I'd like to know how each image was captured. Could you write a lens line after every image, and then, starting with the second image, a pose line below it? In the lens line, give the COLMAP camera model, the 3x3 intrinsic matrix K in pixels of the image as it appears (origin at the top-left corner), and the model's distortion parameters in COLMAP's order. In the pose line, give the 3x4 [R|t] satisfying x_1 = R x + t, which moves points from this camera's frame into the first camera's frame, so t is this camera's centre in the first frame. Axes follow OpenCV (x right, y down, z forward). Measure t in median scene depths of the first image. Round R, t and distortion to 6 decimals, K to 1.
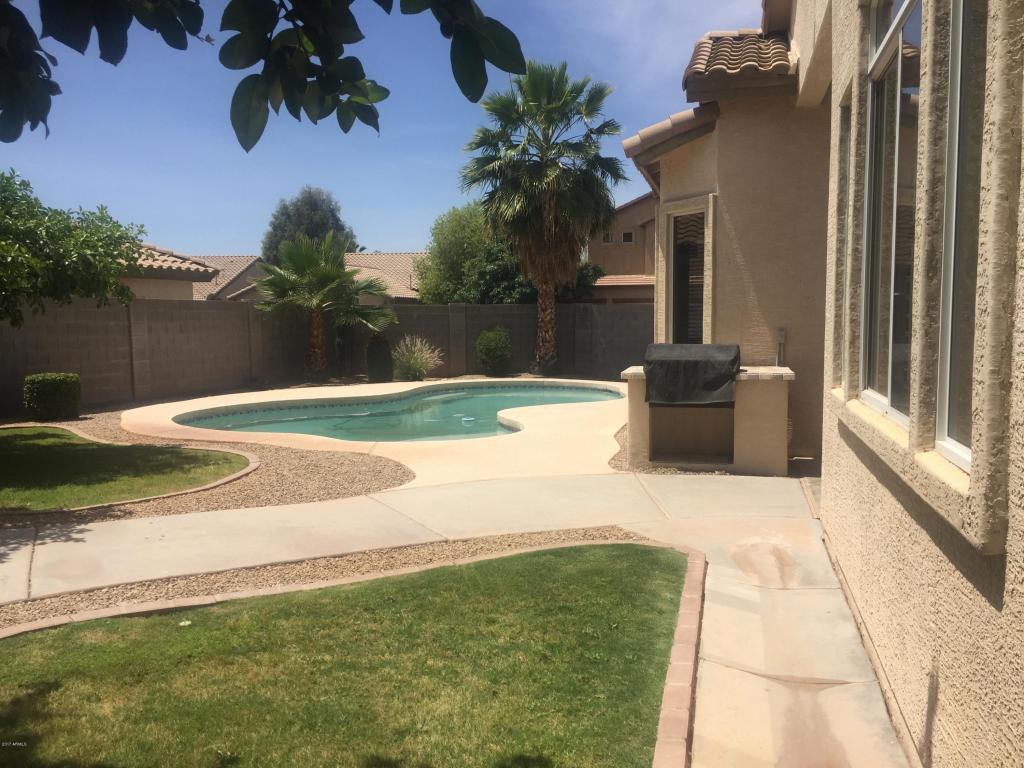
lens RADIAL K [[872.4, 0, 512.0], [0, 872.4, 384.0], [0, 0, 1]] dist [0.071058, -0.106377]
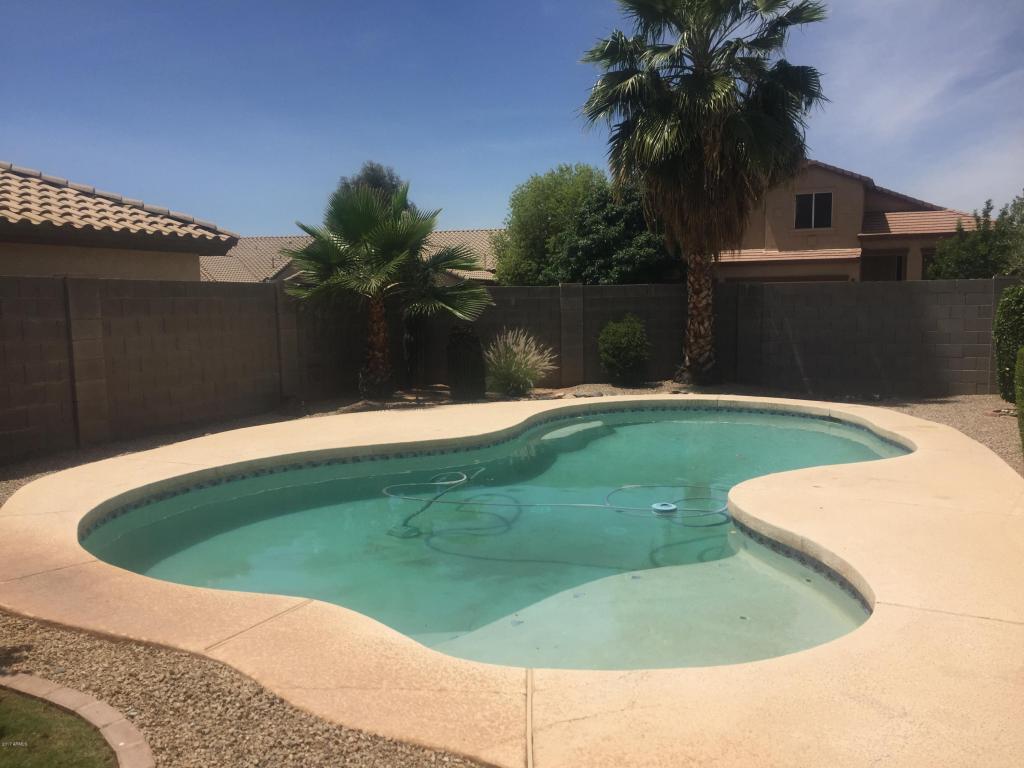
lens RADIAL K [[876.6, 0, 510.3], [0, 876.6, 365.1], [0, 0, 1]] dist [0.056749, -0.006434]
pose [[0.997173, -0.001710, -0.075121, -0.064743], [0.001555, 0.999997, -0.002127, -0.026720], [0.075124, 0.002004, 0.997172, 0.308907]]
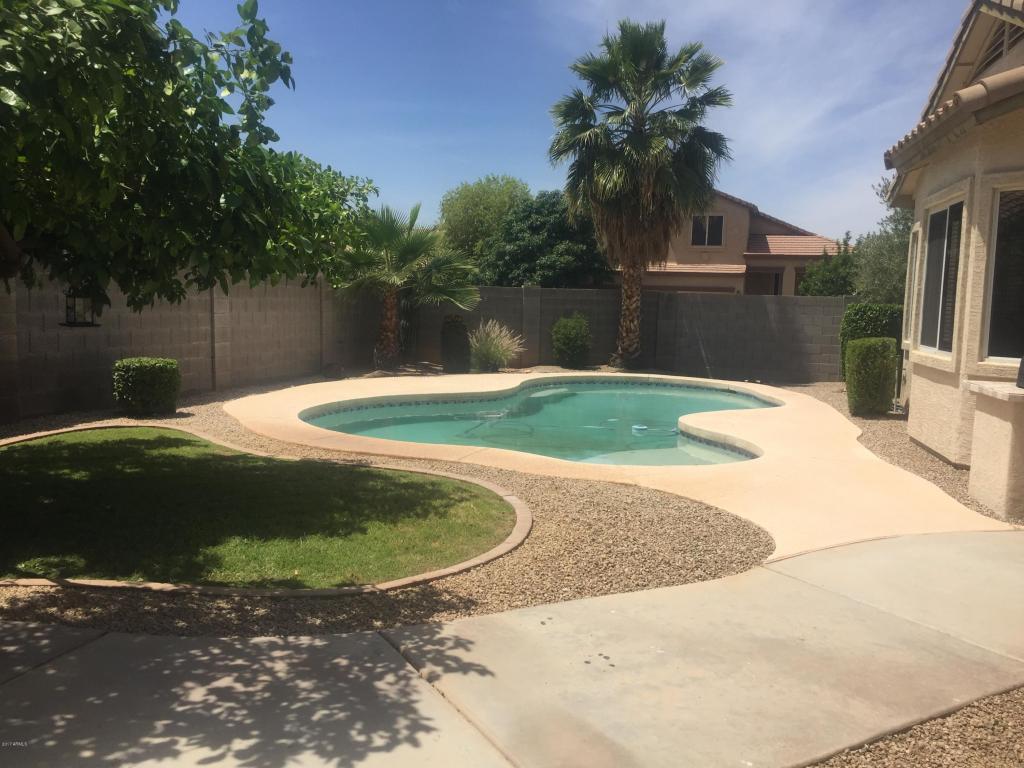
lens RADIAL K [[876.6, 0, 510.3], [0, 876.6, 365.1], [0, 0, 1]] dist [0.056749, -0.006434]
pose [[0.998282, 0.031672, 0.049293, -0.139837], [-0.031614, 0.999498, -0.001959, -0.009043], [-0.049330, 0.000397, 0.998782, 0.104407]]
